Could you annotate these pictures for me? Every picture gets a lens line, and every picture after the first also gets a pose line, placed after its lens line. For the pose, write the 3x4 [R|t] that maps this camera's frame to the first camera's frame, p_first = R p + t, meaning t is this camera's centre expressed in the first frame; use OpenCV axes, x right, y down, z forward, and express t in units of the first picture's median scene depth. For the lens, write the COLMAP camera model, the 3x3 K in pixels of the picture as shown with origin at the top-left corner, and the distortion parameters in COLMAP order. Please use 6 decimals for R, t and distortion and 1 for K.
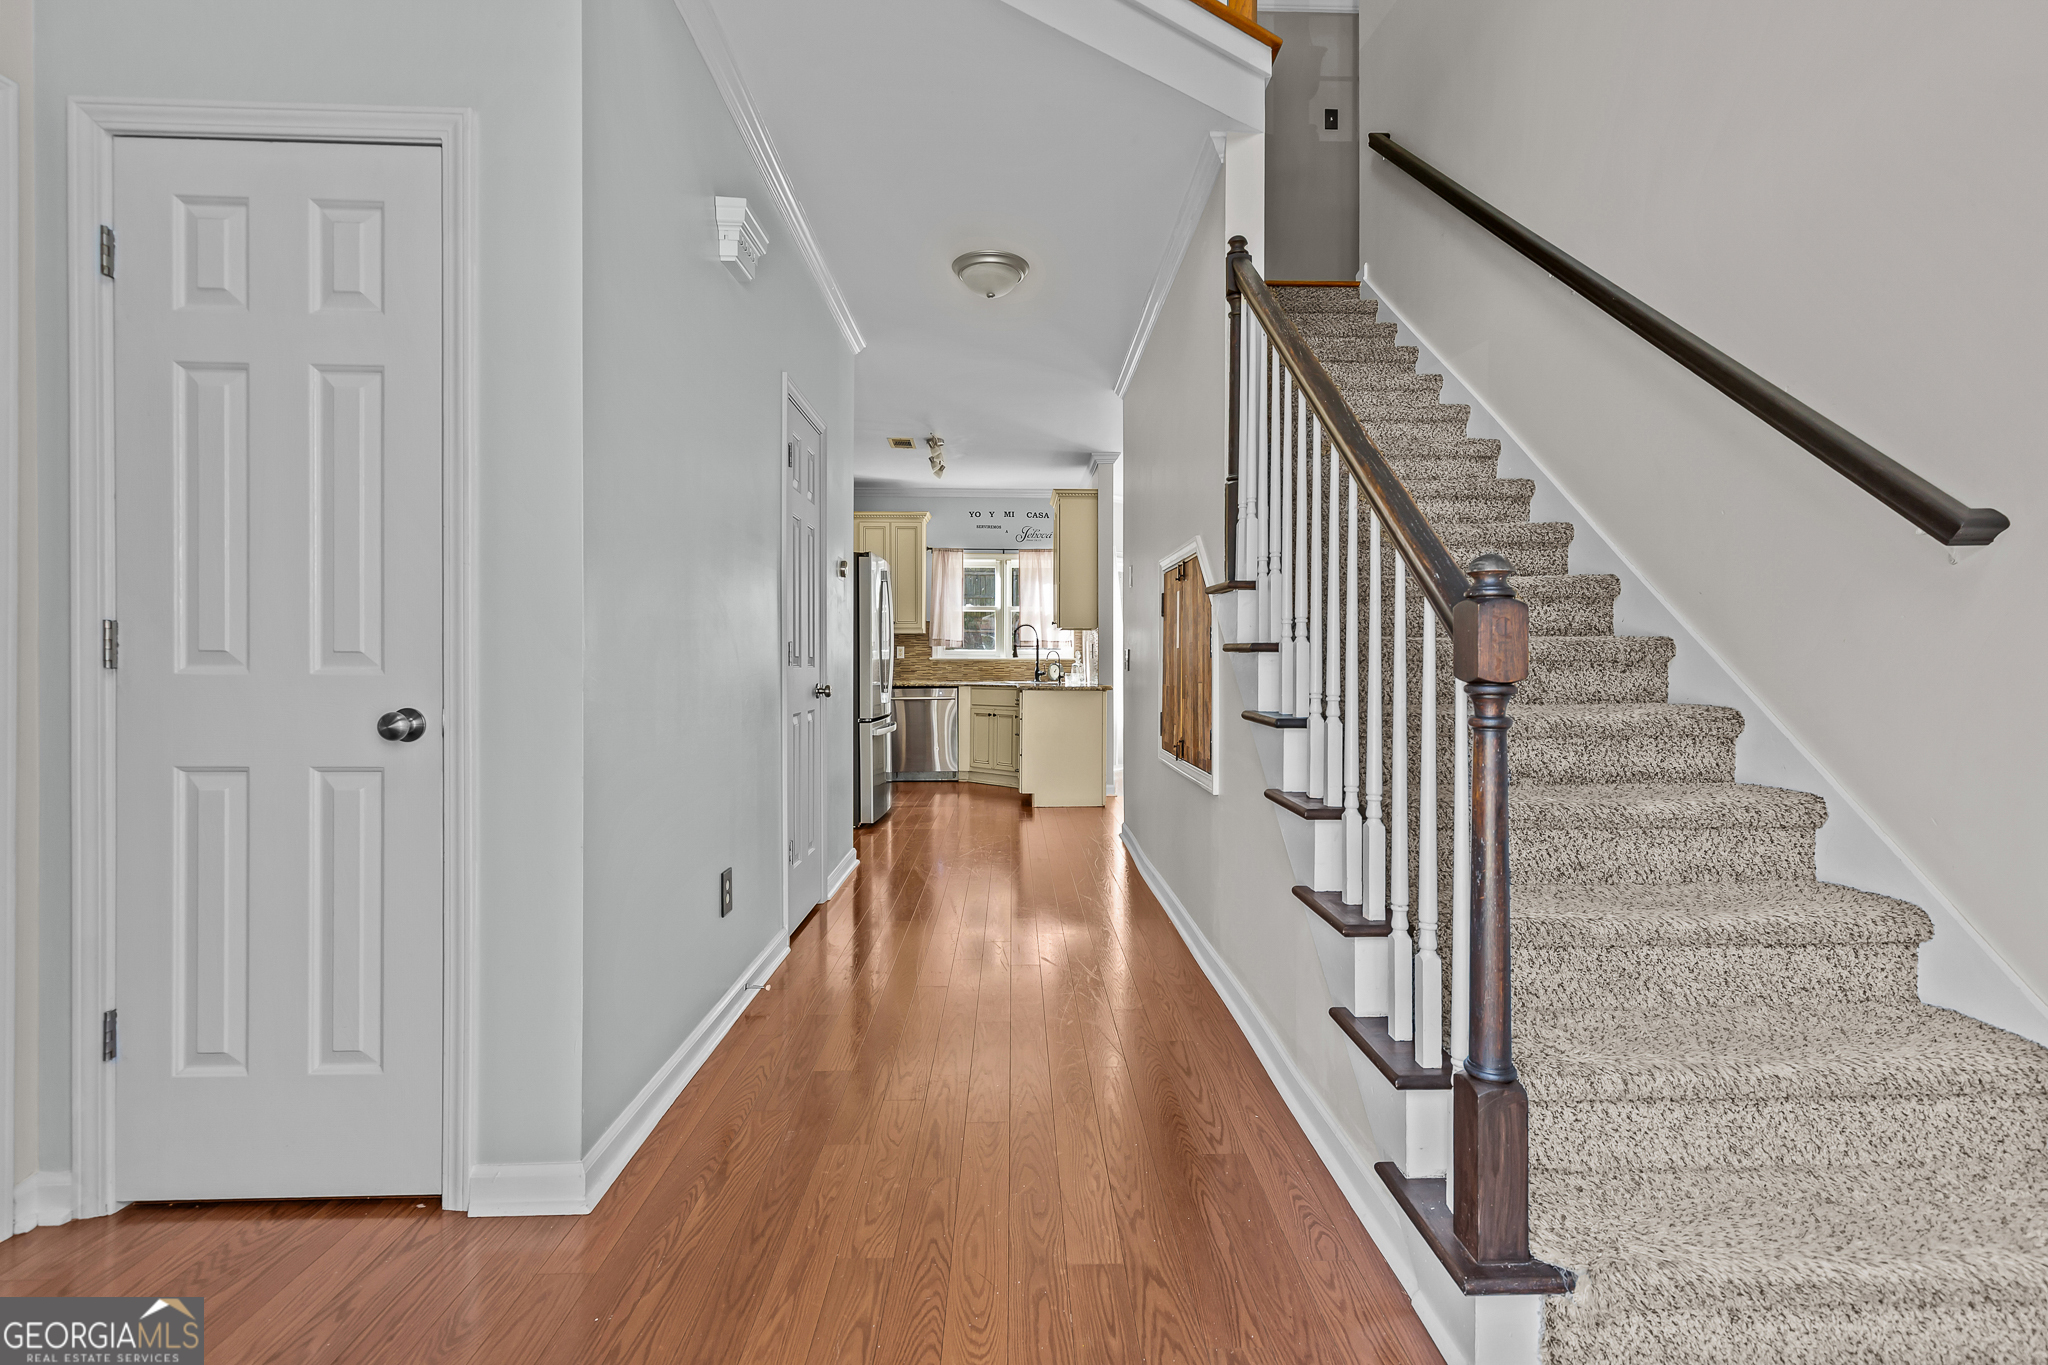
lens RADIAL K [[942.1, 0, 1050.7], [0, 942.1, 662.4], [0, 0, 1]] dist [0.005280, 0.000672]
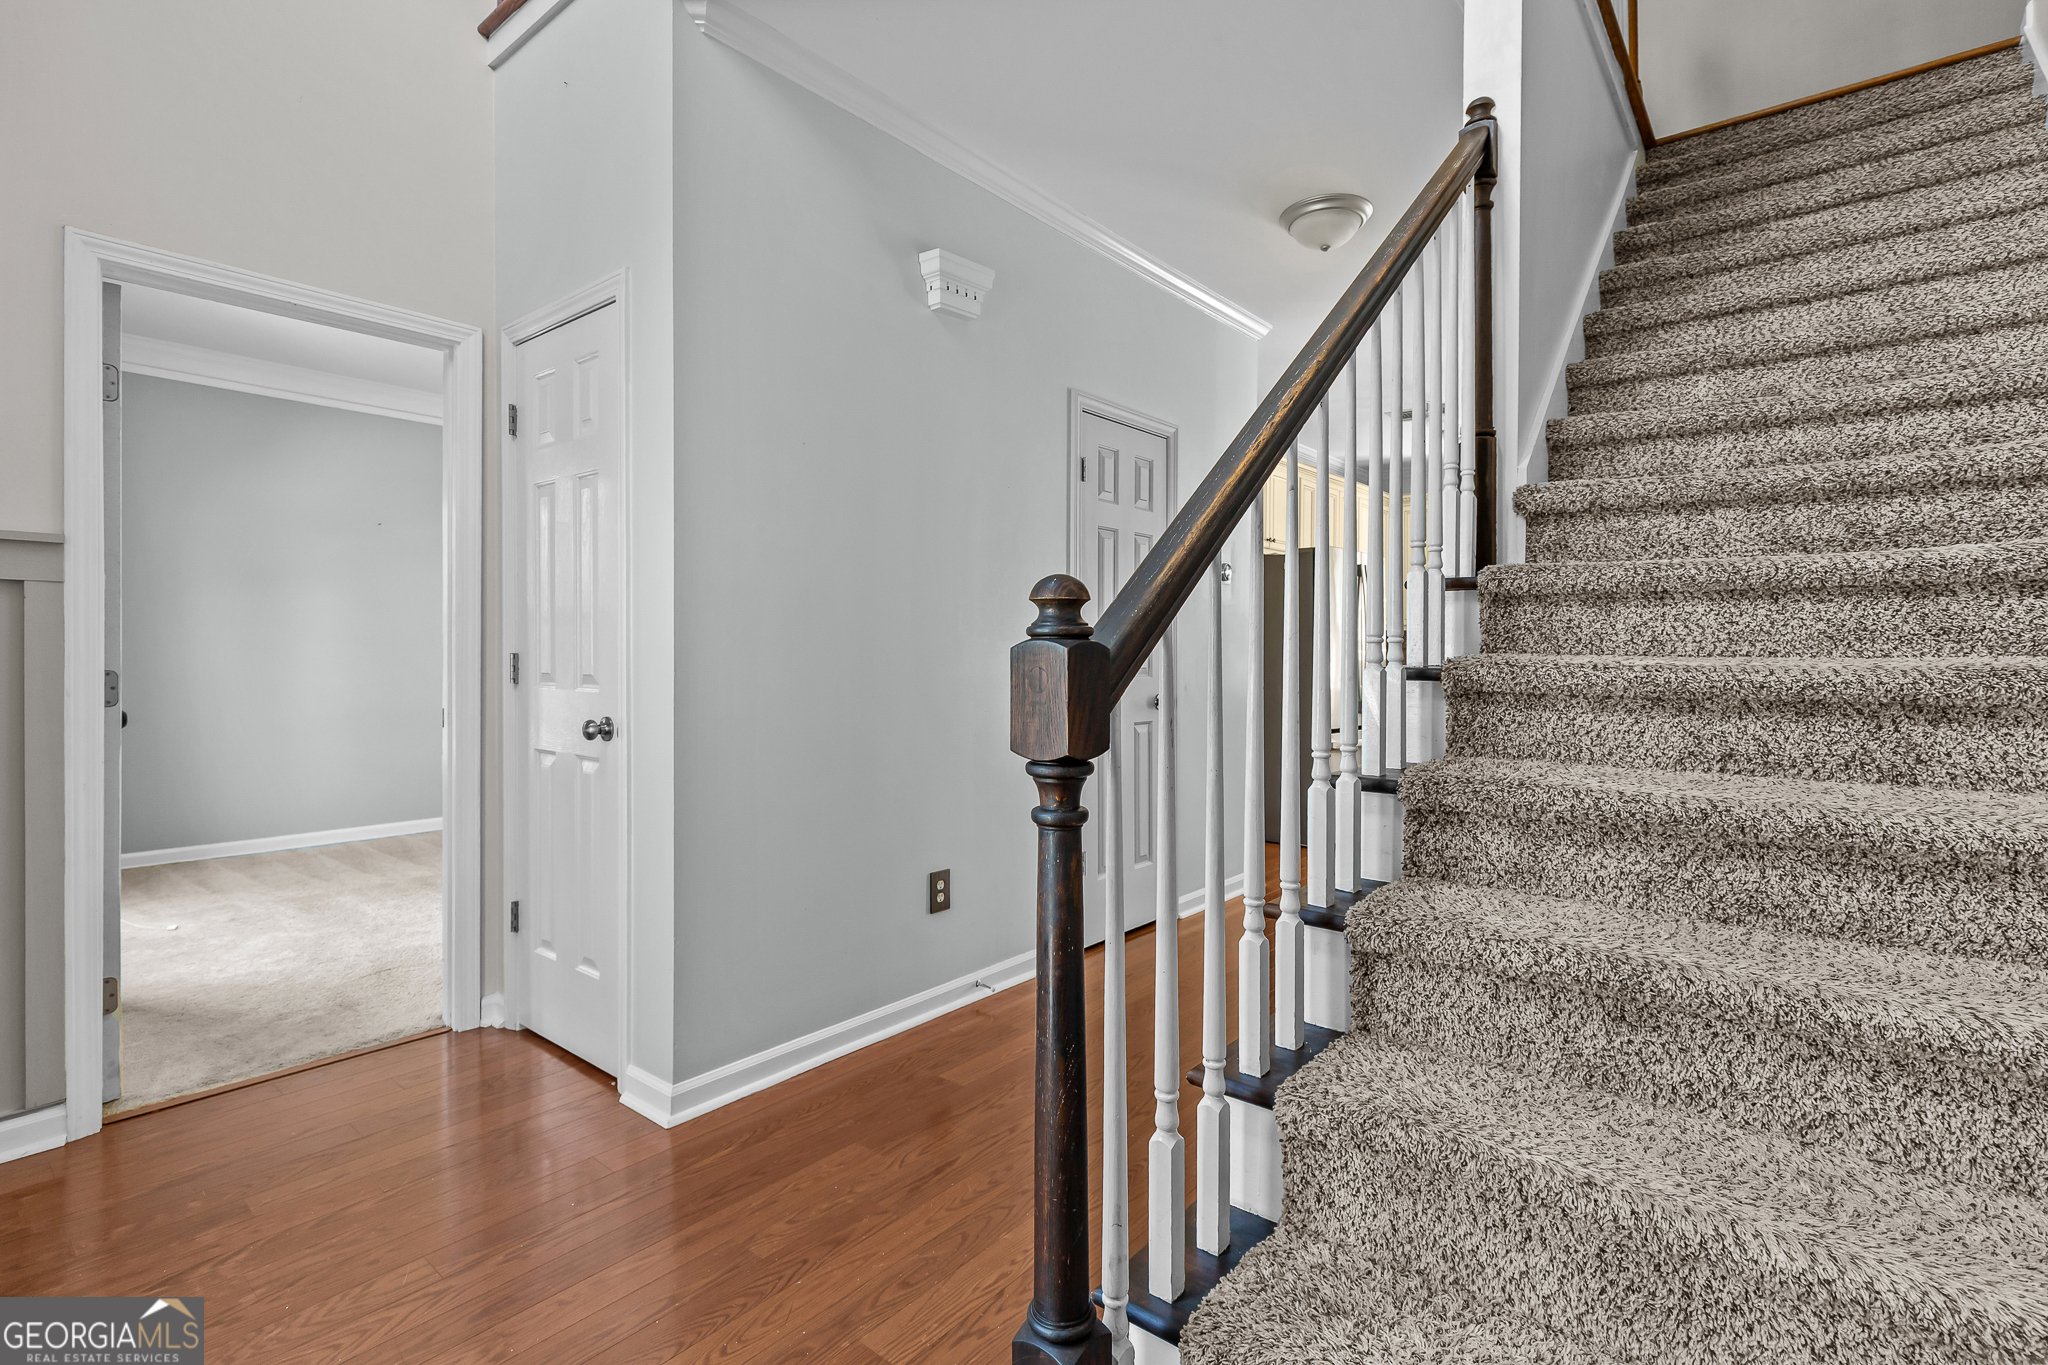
lens RADIAL K [[986.8, 0, 1026.6], [0, 986.8, 642.3], [0, 0, 1]] dist [-0.000443, 0.000077]
pose [[0.746323, -0.006156, -0.665555, 0.517864], [0.001282, 0.999969, -0.007812, -0.033823], [0.665583, 0.004977, 0.746308, 0.240239]]
